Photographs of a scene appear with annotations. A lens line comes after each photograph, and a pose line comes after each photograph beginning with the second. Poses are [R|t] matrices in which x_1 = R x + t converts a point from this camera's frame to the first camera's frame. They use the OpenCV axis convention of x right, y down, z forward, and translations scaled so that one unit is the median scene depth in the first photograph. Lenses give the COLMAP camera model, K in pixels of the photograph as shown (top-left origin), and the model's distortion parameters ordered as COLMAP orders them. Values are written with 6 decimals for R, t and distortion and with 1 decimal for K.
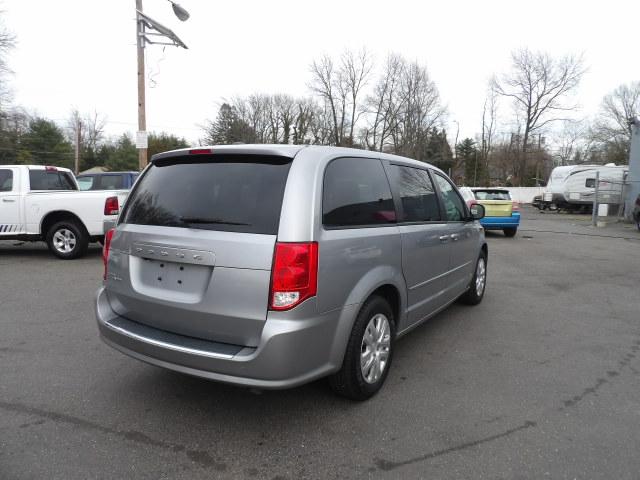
lens RADIAL K [[458.6, 0, 323.7], [0, 458.6, 241.1], [0, 0, 1]] dist [-0.010197, 0.005561]
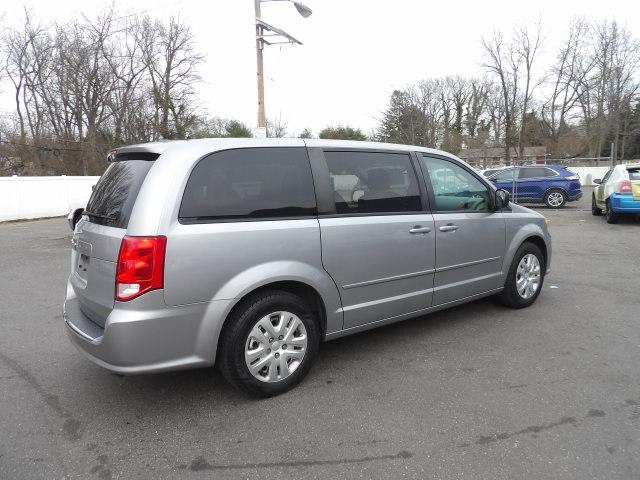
lens RADIAL K [[458.6, 0, 323.7], [0, 458.6, 241.1], [0, 0, 1]] dist [-0.010197, 0.005561]
pose [[0.924768, 0.015811, -0.380202, 0.159286], [-0.004716, 0.999536, 0.030096, -0.004456], [0.380501, -0.026039, 0.924414, 0.044862]]
